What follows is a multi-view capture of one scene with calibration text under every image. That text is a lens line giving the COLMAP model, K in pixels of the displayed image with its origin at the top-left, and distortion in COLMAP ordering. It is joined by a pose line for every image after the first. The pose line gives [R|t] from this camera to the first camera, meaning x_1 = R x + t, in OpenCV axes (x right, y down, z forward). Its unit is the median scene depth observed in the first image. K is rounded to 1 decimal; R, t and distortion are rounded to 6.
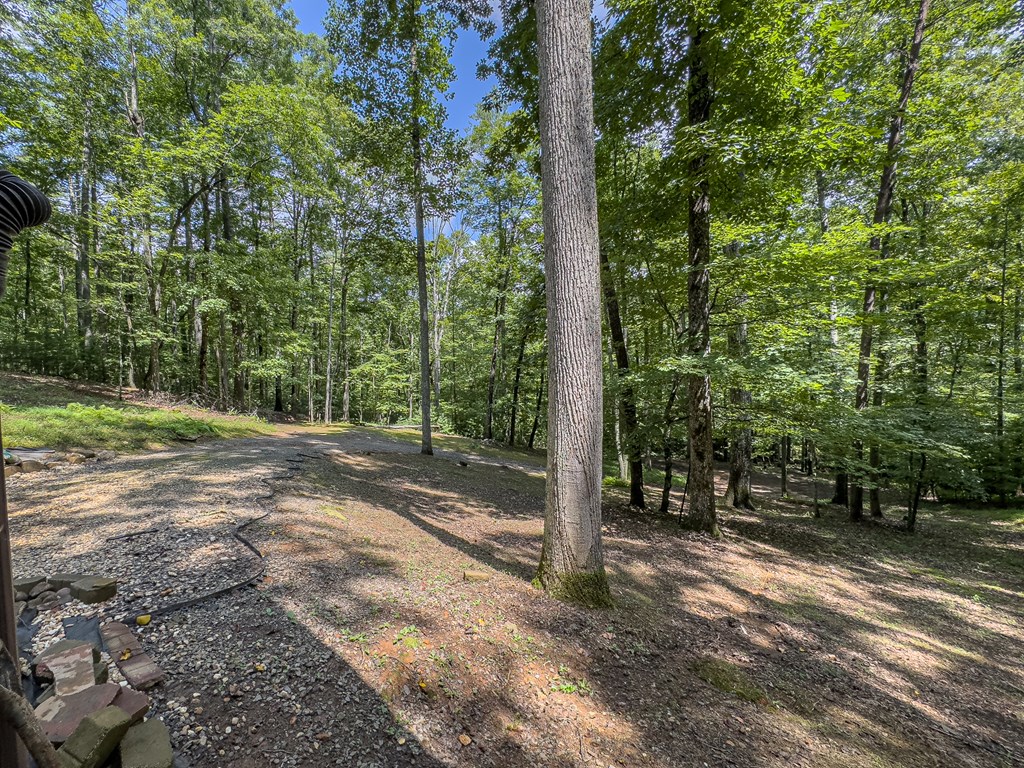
lens RADIAL K [[437.9, 0, 511.5], [0, 437.9, 380.8], [0, 0, 1]] dist [-0.000878, -0.000661]
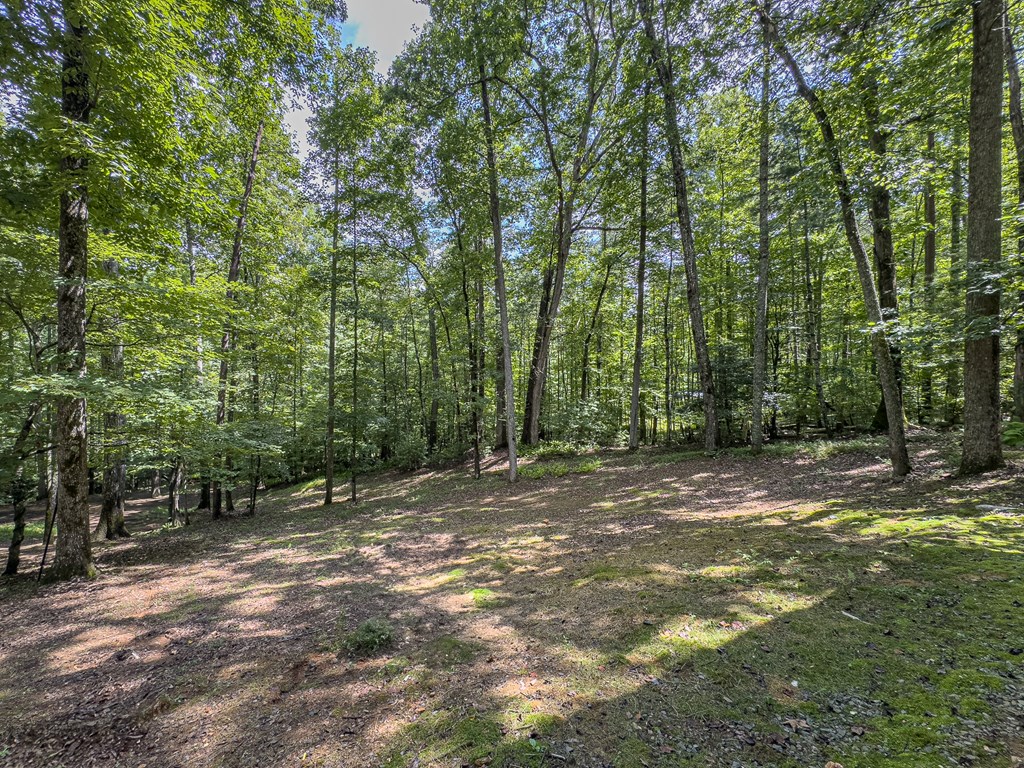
lens RADIAL K [[437.9, 0, 511.9], [0, 437.9, 385.8], [0, 0, 1]] dist [-0.000878, -0.000661]
pose [[0.163072, 0.026245, 0.986265, -0.292999], [0.029257, 0.999078, -0.031424, 0.015243], [-0.986180, 0.033979, 0.162153, -0.016261]]
